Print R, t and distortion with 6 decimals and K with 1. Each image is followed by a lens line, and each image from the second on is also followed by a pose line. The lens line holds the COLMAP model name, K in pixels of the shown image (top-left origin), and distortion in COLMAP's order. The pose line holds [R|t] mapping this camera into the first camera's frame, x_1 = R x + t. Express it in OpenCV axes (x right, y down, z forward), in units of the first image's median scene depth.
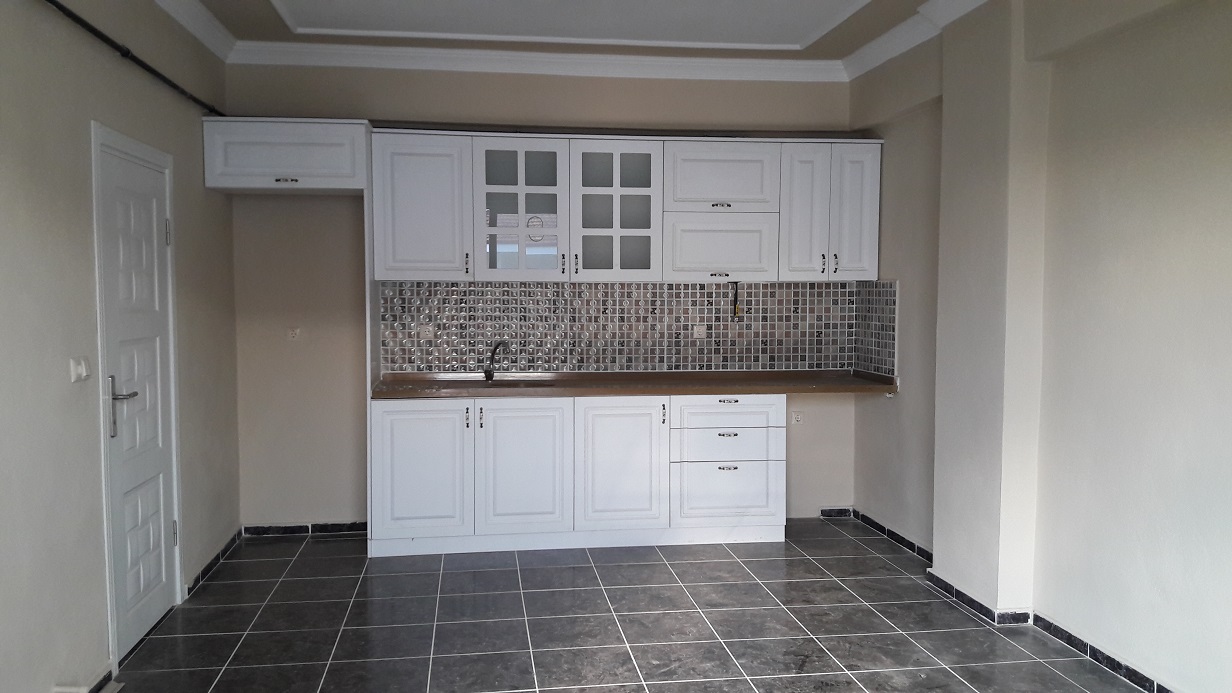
lens RADIAL K [[1007.5, 0, 616.0], [0, 1007.5, 346.5], [0, 0, 1]] dist [0.173357, -0.225998]
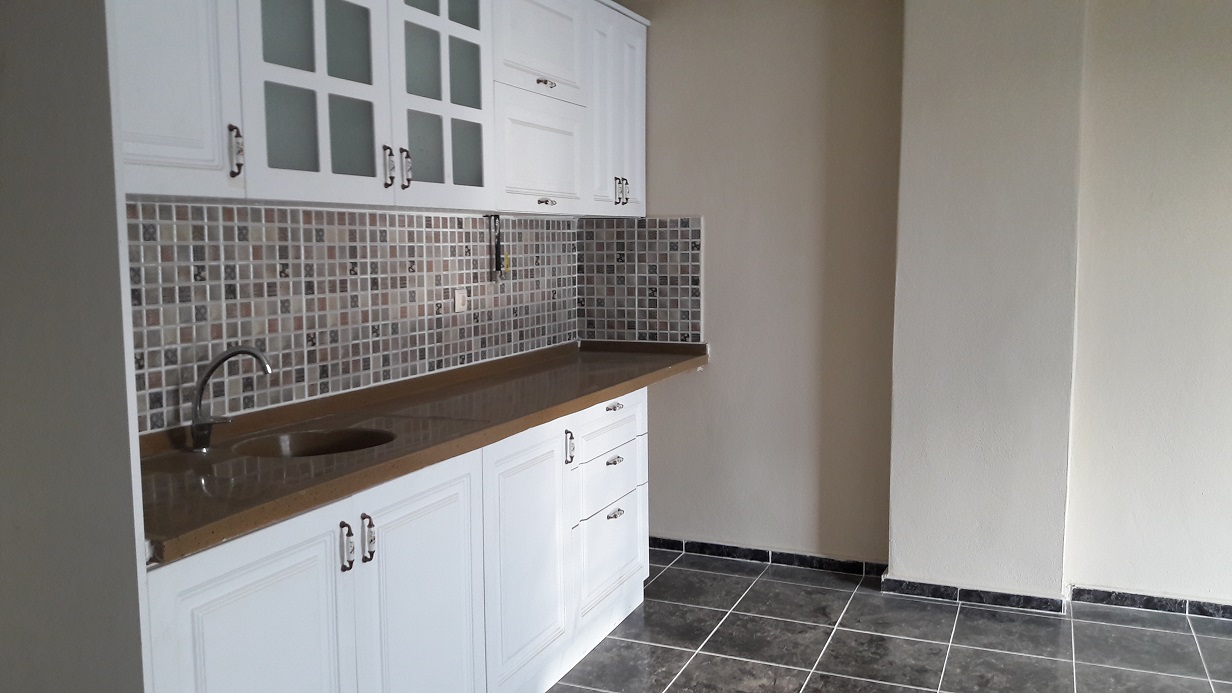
lens RADIAL K [[1007.5, 0, 616.0], [0, 1007.5, 346.5], [0, 0, 1]] dist [0.173357, -0.225998]
pose [[0.503867, -0.095454, 0.858491, -0.403997], [0.058640, 0.995362, 0.076255, -0.029214], [-0.861789, 0.011920, 0.507128, 0.665388]]
